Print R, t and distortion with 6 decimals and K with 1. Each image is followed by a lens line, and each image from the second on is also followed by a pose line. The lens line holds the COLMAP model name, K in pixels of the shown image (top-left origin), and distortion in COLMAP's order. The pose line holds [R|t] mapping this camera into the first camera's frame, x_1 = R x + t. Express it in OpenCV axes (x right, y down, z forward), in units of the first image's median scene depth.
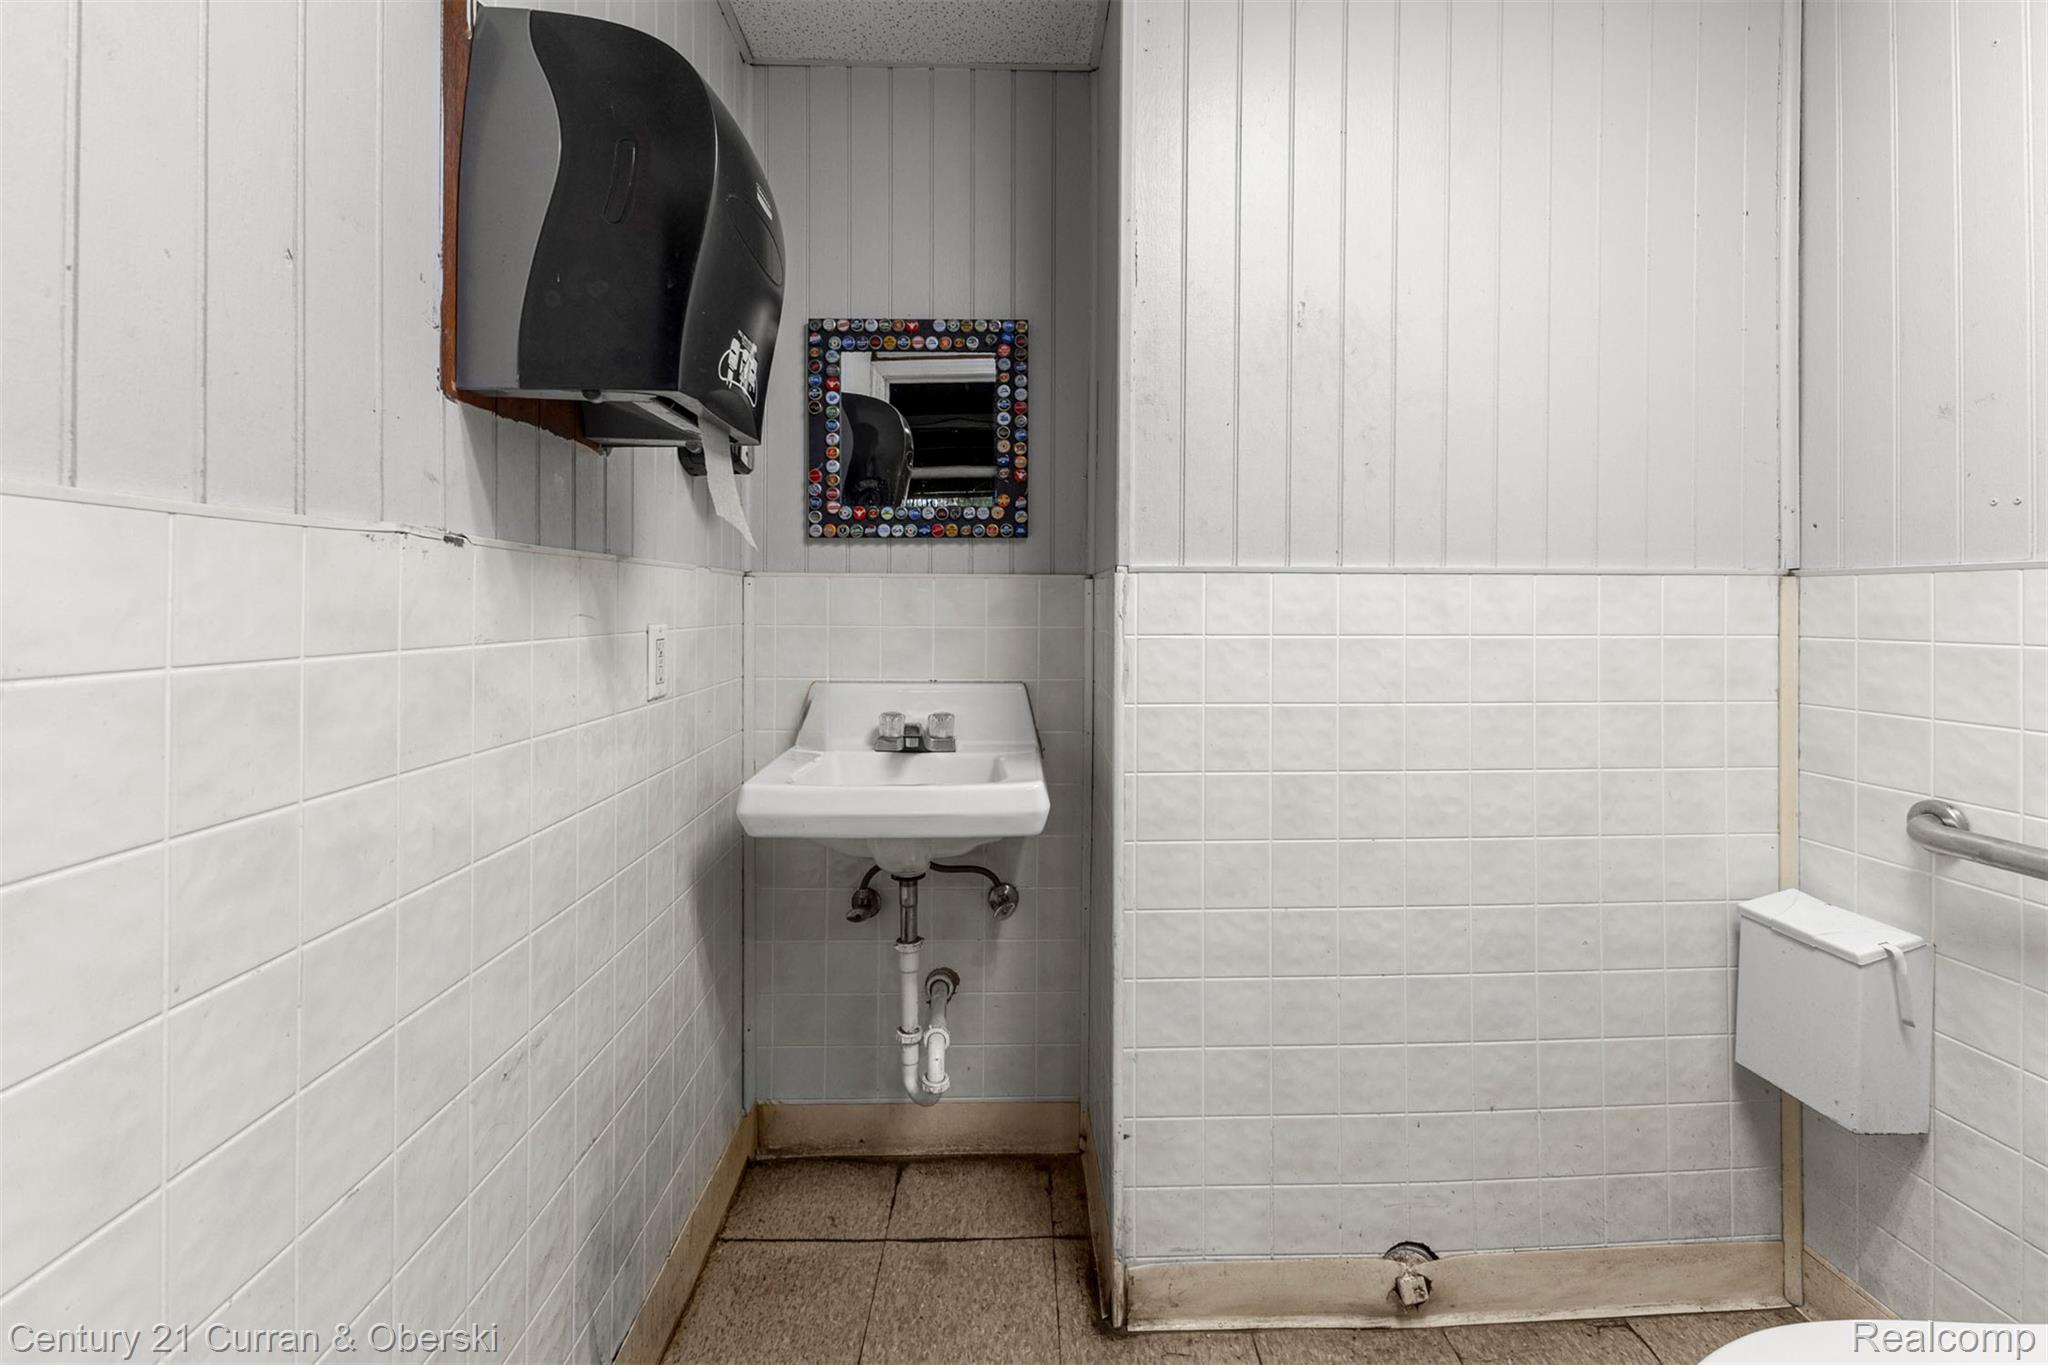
lens RADIAL K [[900.4, 0, 1025.2], [0, 900.4, 629.0], [0, 0, 1]] dist [0.002248, -0.000456]
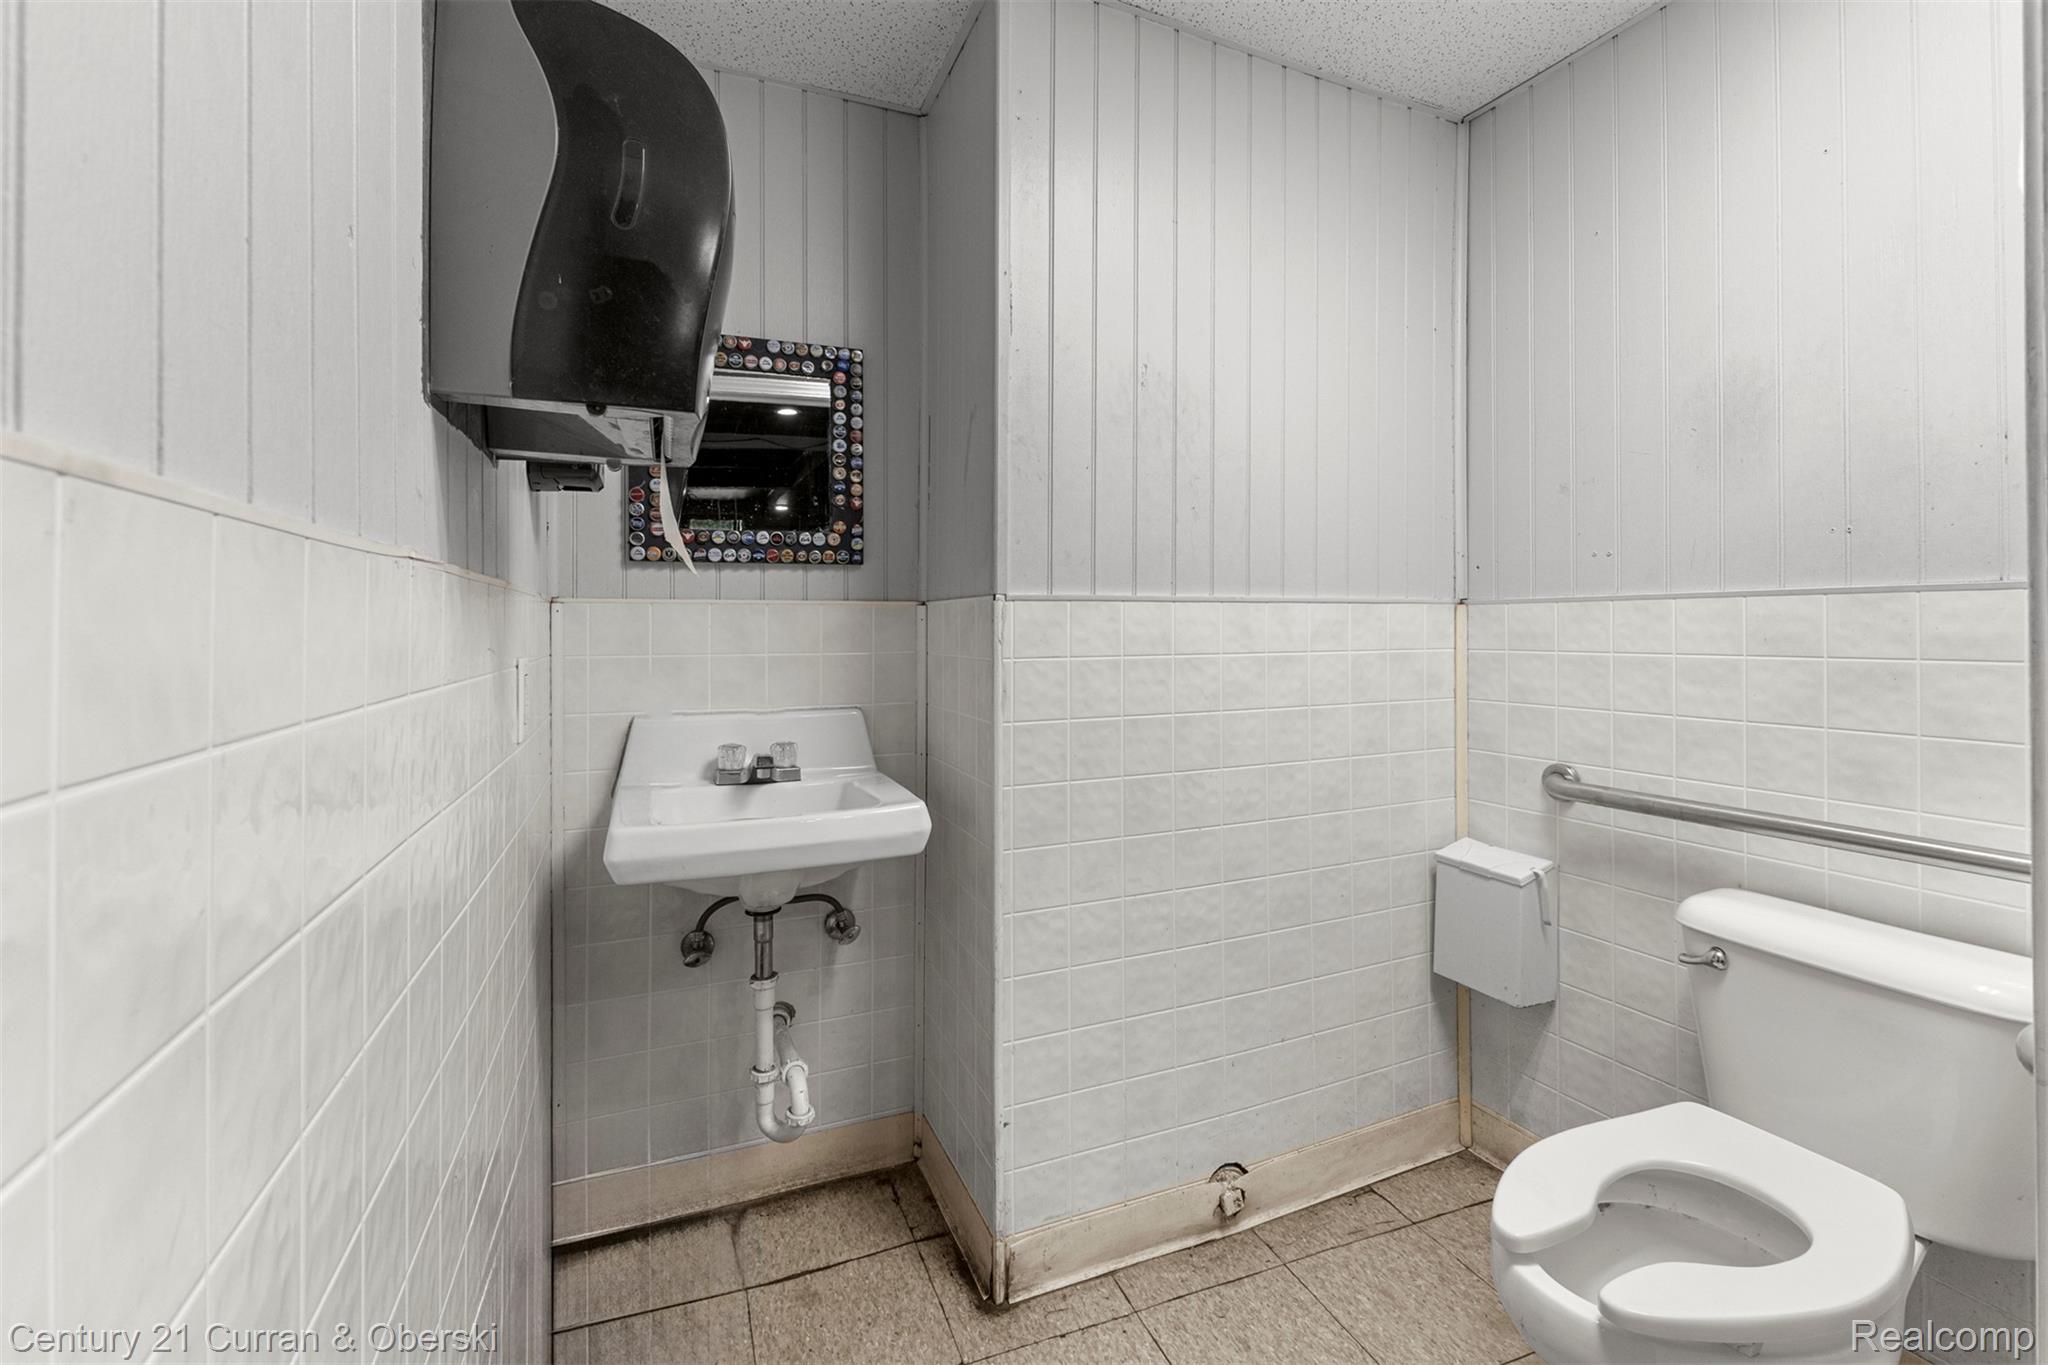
lens RADIAL K [[893.5, 0, 1021.5], [0, 893.5, 655.6], [0, 0, 1]] dist [0.001465, 0.000253]
pose [[0.932494, -0.019598, 0.360654, -0.241702], [0.018186, 0.999808, 0.007309, -0.004227], [-0.360728, -0.000257, 0.932671, -0.002421]]
